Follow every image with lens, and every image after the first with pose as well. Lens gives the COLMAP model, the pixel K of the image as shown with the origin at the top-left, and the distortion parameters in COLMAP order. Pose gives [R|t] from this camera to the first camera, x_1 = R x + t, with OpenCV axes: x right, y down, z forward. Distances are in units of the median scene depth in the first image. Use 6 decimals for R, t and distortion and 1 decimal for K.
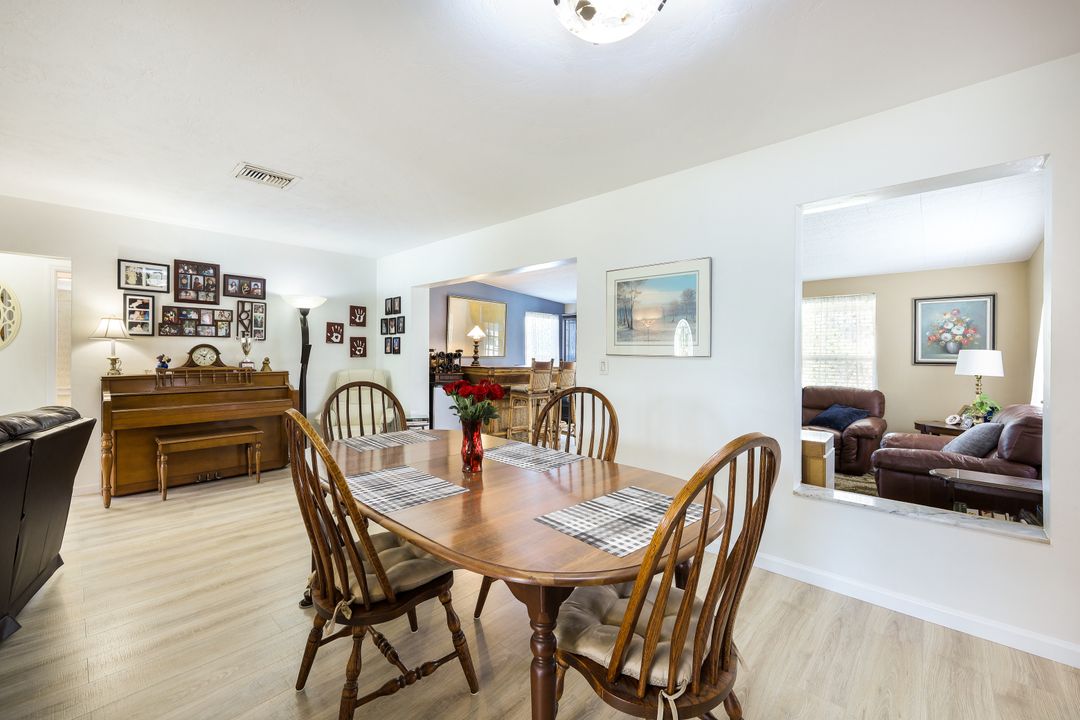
lens RADIAL K [[436.4, 0, 534.2], [0, 436.4, 355.7], [0, 0, 1]] dist [0.000445, -0.000047]
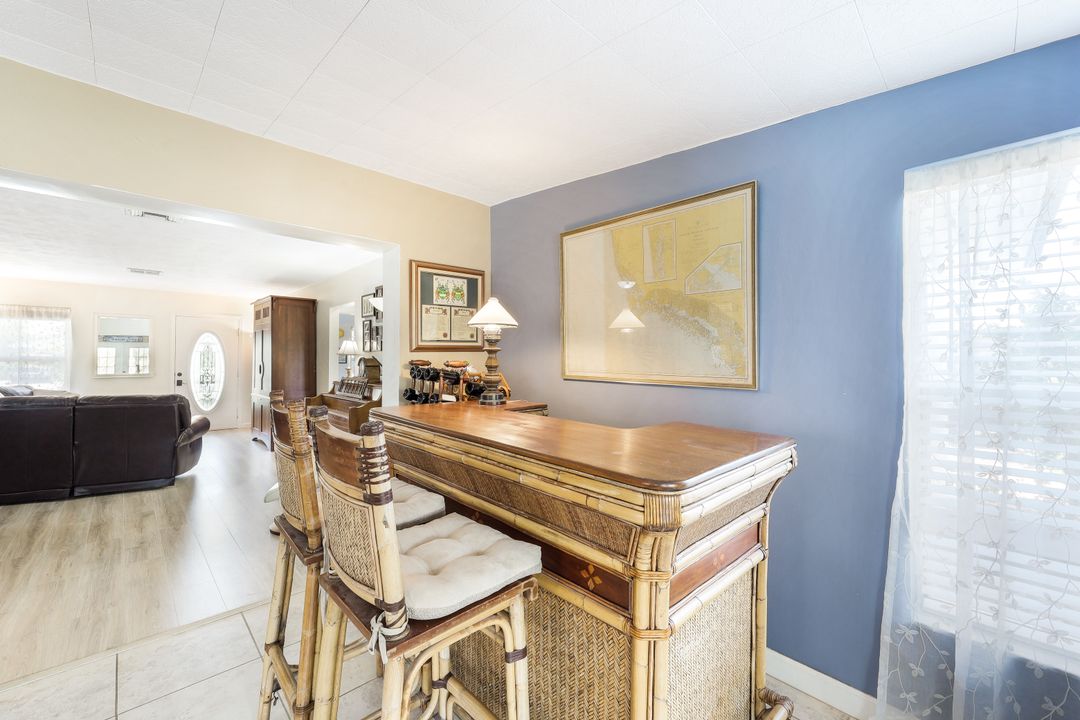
lens RADIAL K [[436.4, 0, 538.3], [0, 436.4, 355.4], [0, 0, 1]] dist [0.000445, -0.000047]
pose [[-0.067963, -0.018154, -0.997523, 0.315924], [-0.013279, 0.999762, -0.017290, -0.016488], [0.997599, 0.012071, -0.068188, 1.376814]]
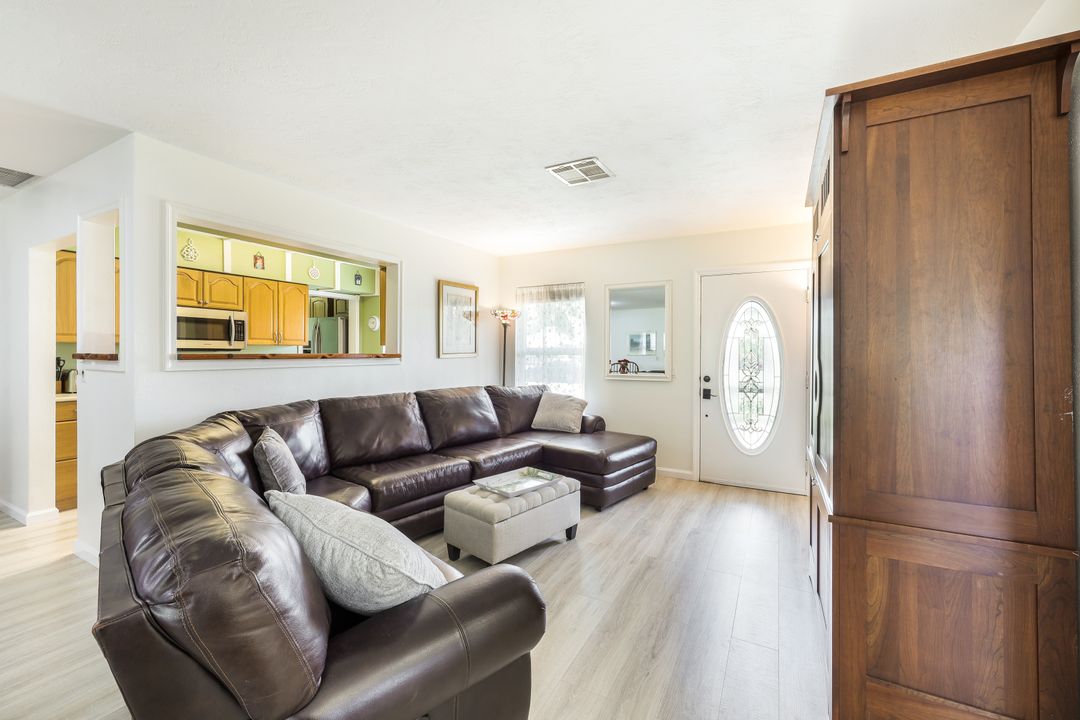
lens RADIAL K [[436.4, 0, 552.4], [0, 436.4, 346.0], [0, 0, 1]] dist [0.000445, -0.000047]
pose [[-0.964853, -0.013245, -0.262457, -0.656311], [-0.013325, 0.999910, -0.001473, -0.019845], [0.262453, 0.002076, -0.964942, 0.739831]]
